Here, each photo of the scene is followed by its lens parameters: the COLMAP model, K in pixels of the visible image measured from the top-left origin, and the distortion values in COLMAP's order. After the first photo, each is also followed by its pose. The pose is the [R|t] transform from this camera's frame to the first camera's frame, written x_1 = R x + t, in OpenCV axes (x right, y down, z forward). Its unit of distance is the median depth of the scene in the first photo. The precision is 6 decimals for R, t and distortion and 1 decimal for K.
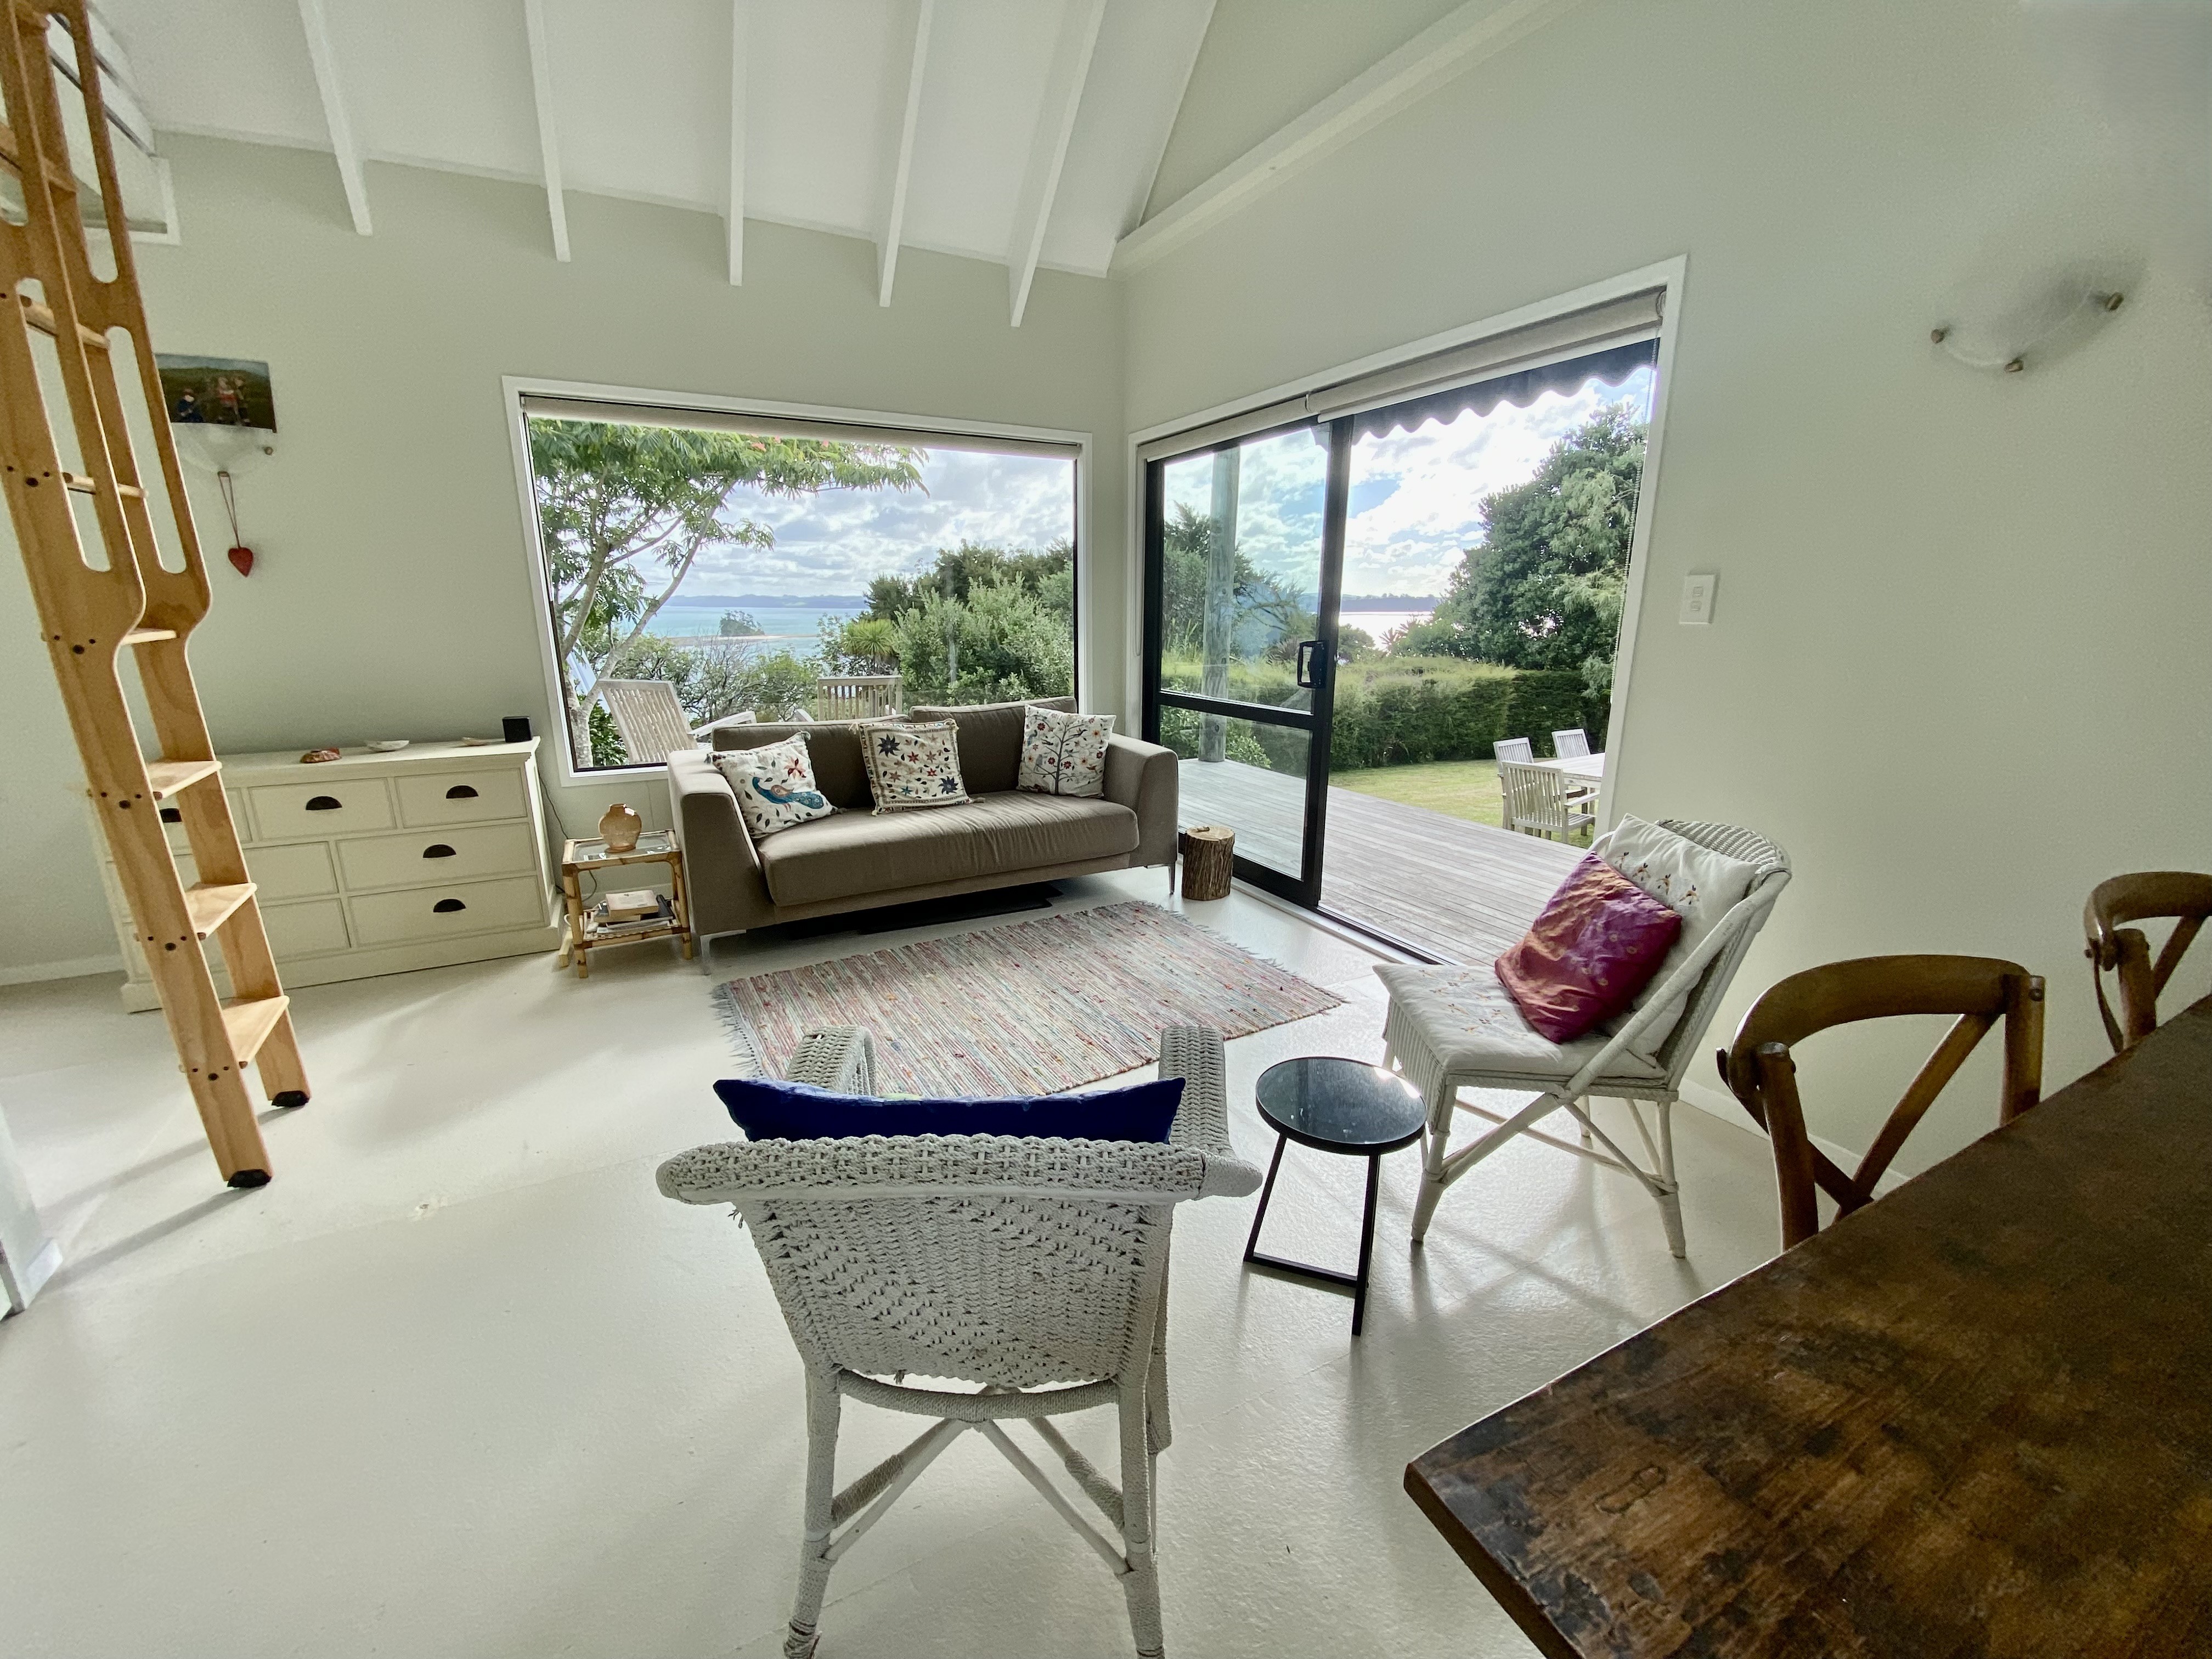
lens RADIAL K [[891.8, 0, 1115.0], [0, 891.8, 829.6], [0, 0, 1]] dist [-0.000342, -0.000312]
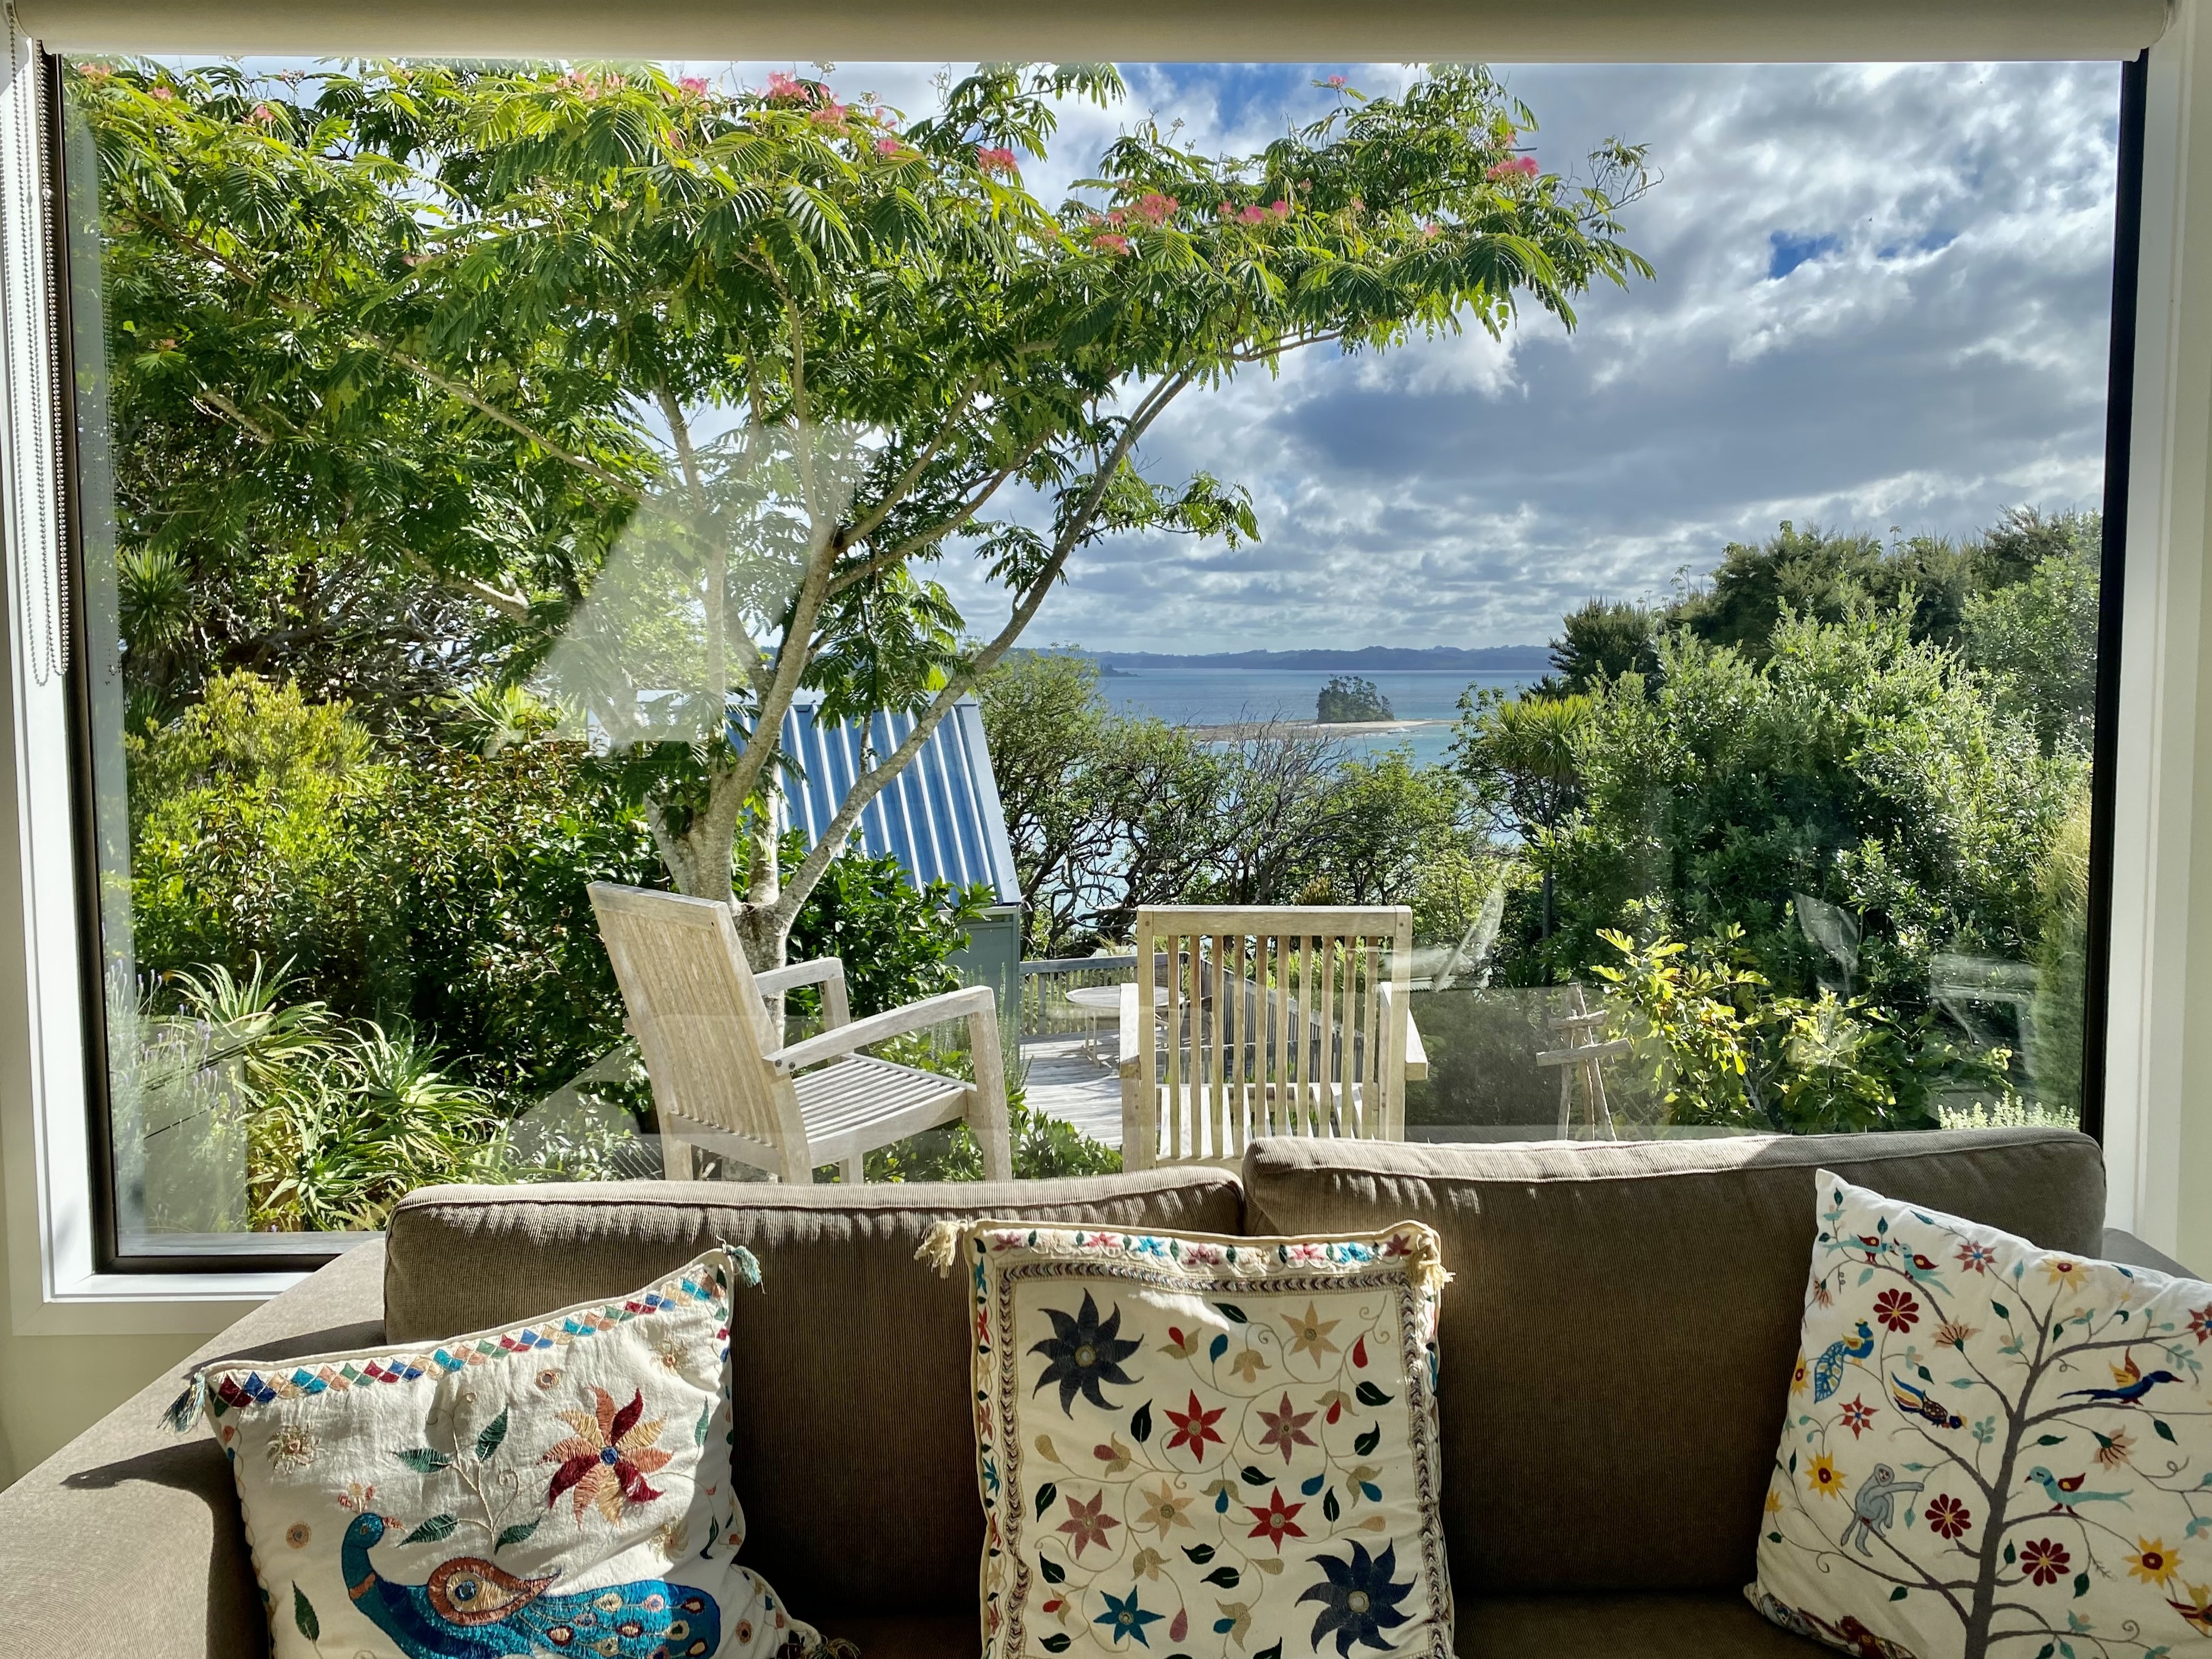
lens RADIAL K [[1897.9, 0, 1121.5], [0, 1897.9, 840.2], [0, 0, 1]] dist [0.020518, -0.002676]
pose [[0.879811, 0.036276, -0.473938, -0.017684], [-0.108546, 0.986070, -0.126028, -0.064760], [0.462764, 0.162325, 0.871493, 0.248806]]
